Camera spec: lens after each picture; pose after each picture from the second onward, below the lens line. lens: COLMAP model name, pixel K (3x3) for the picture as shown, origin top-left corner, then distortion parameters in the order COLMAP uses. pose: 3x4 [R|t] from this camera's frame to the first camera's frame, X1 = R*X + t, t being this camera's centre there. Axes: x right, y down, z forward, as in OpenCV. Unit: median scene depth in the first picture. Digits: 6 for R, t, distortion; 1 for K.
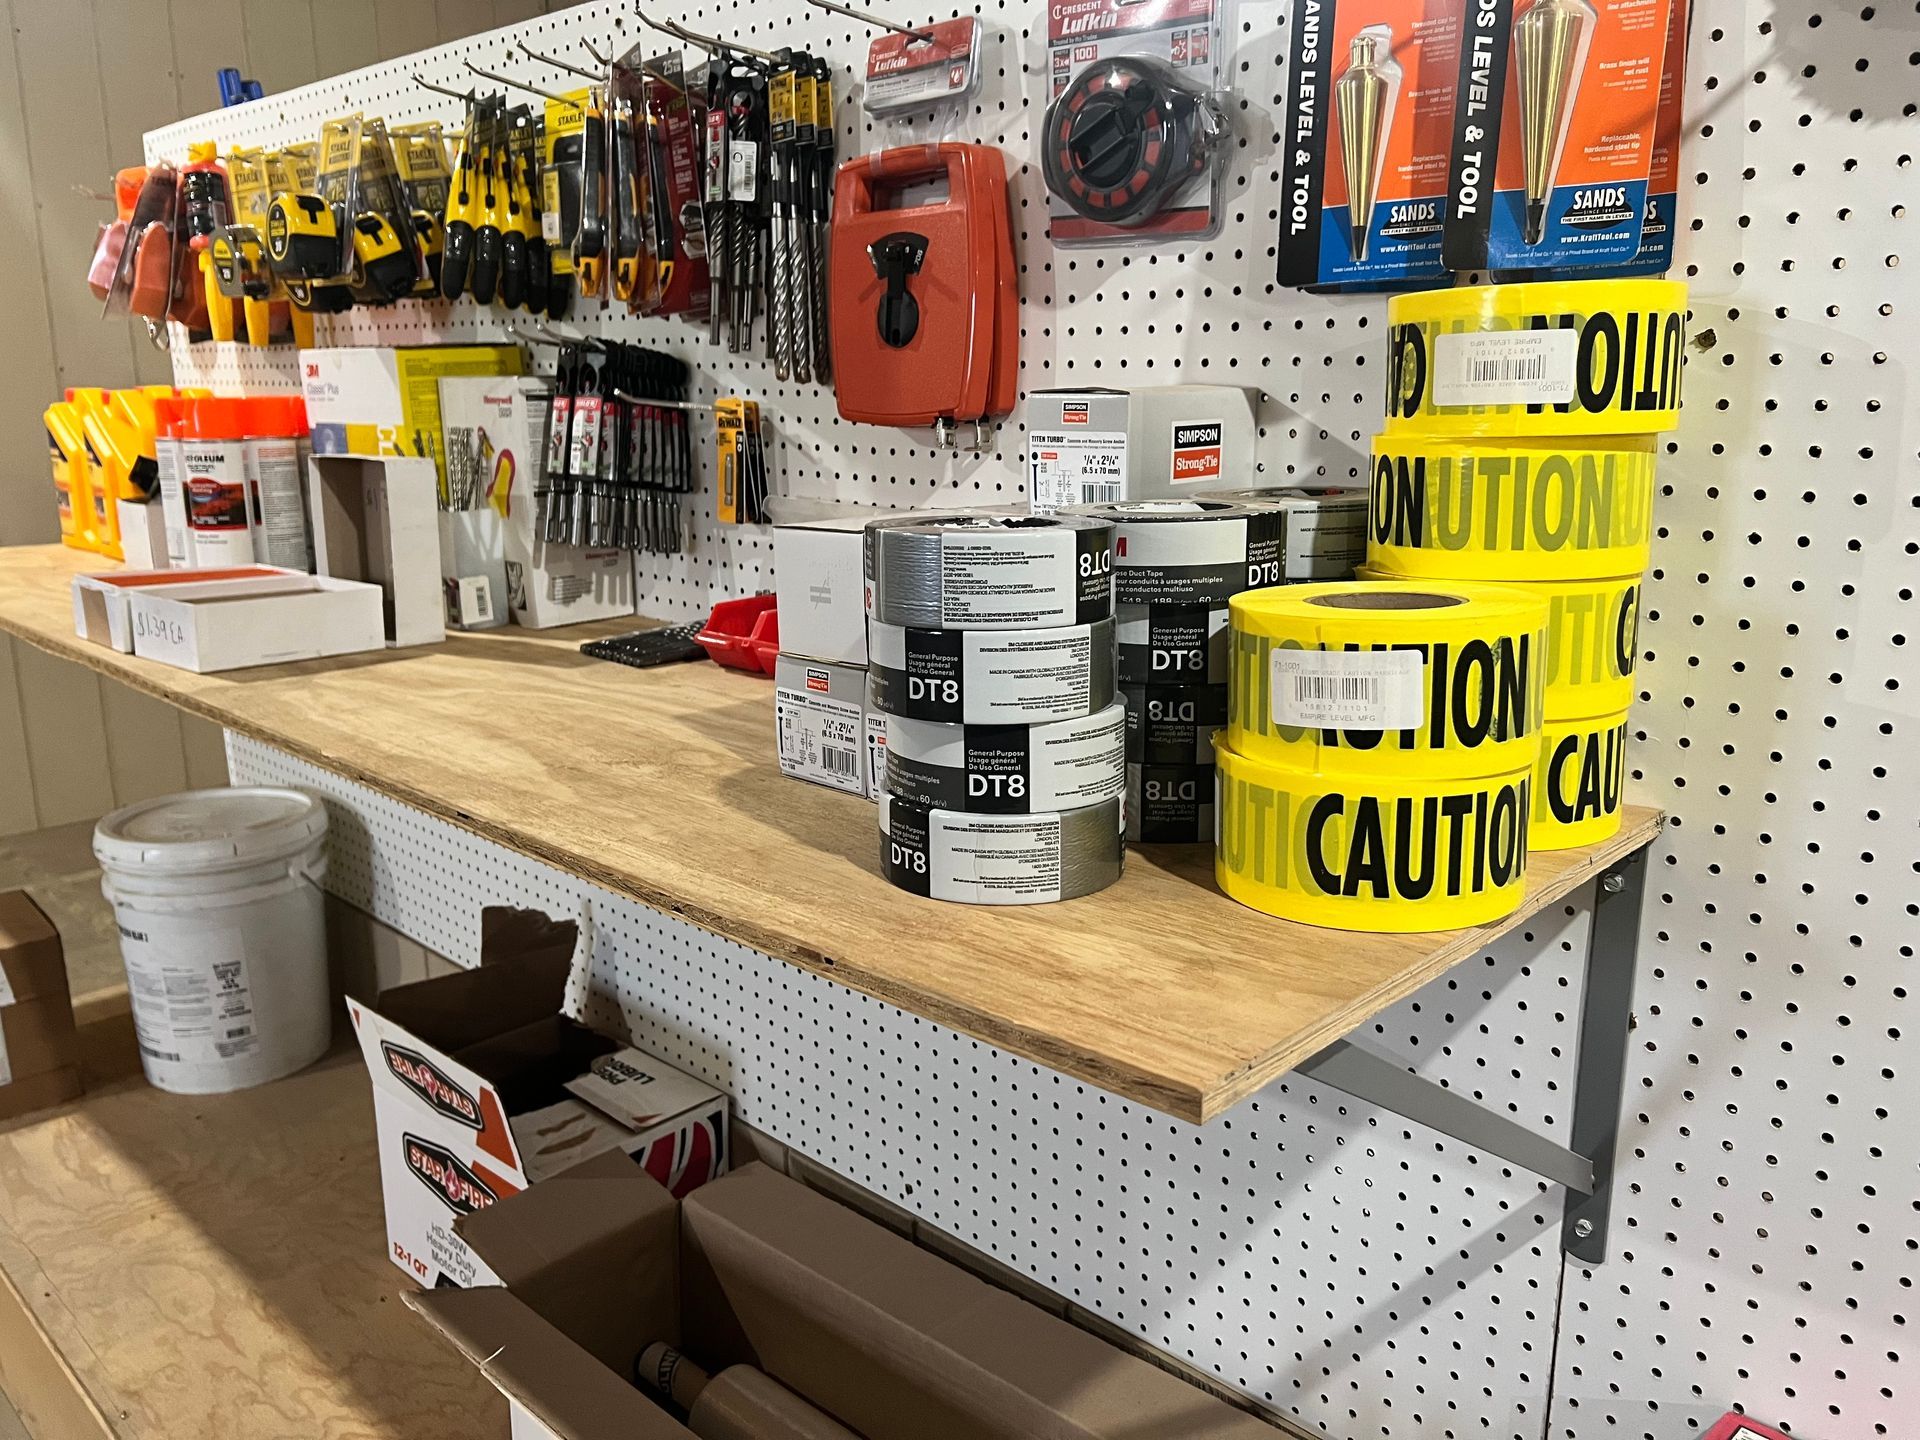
lens RADIAL K [[1433.6, 0, 993.4], [0, 1433.6, 723.1], [0, 0, 1]] dist [0.036737, -0.042633]
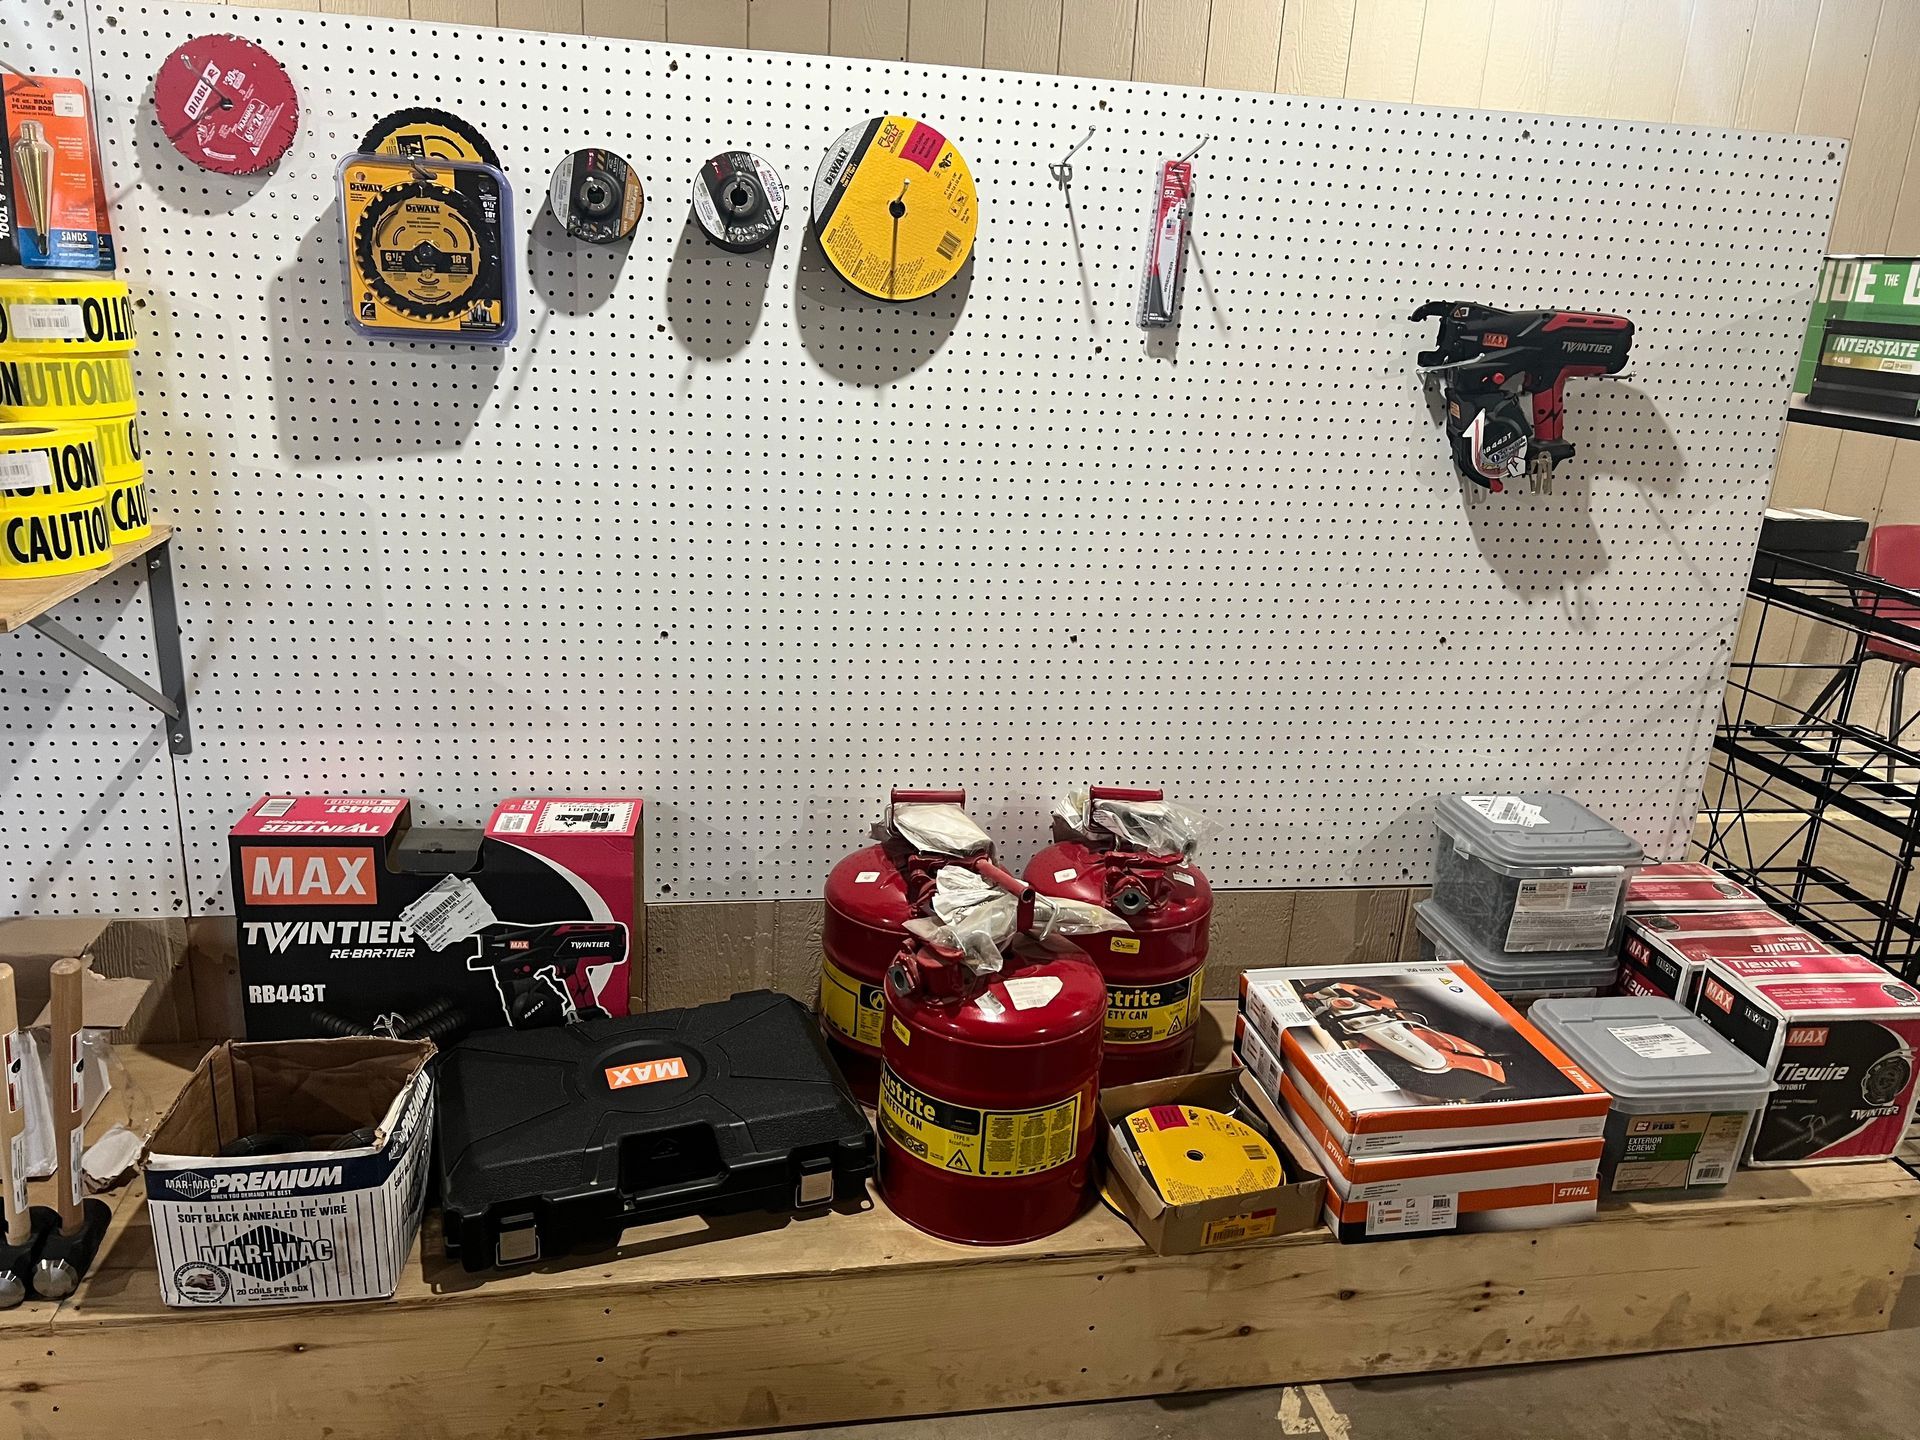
lens RADIAL K [[1435.0, 0, 962.3], [0, 1435.0, 715.1], [0, 0, 1]] dist [0.049455, -0.053756]
pose [[0.600471, -0.212325, 0.770943, -0.604074], [0.128884, 0.977197, 0.168744, 0.137184], [-0.789192, -0.001964, 0.614144, -1.373073]]
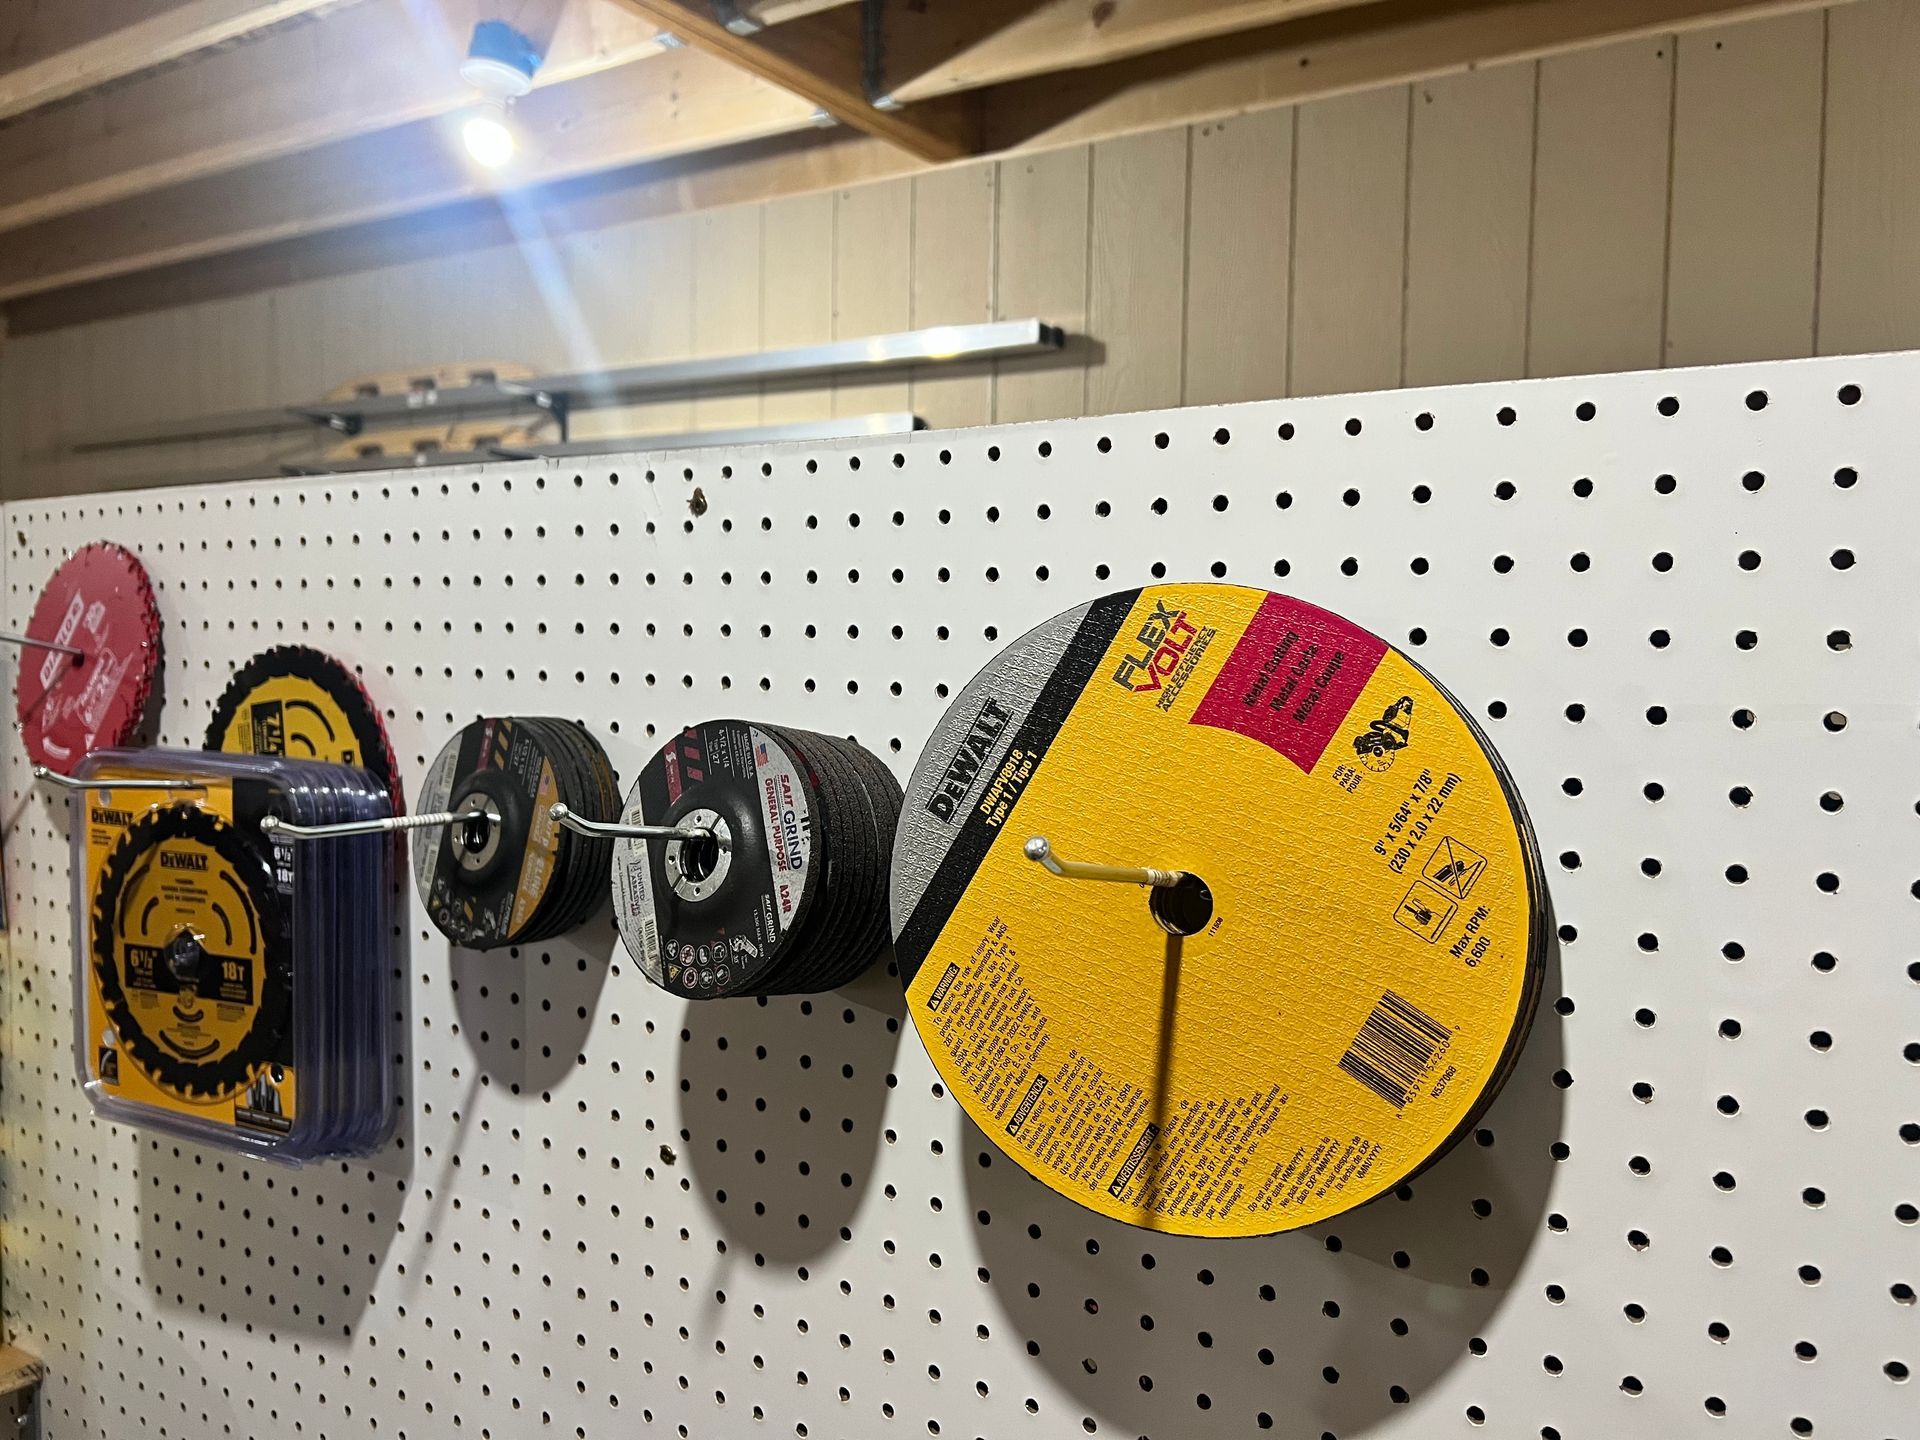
lens RADIAL K [[1442.9, 0, 1000.6], [0, 1442.9, 722.2], [0, 0, 1]] dist [0.043562, -0.086305]
pose [[0.979648, 0.006804, 0.200607, 1.109529], [0.028898, 0.984232, -0.174504, -0.254154], [-0.198631, 0.176750, 0.964005, -0.449855]]
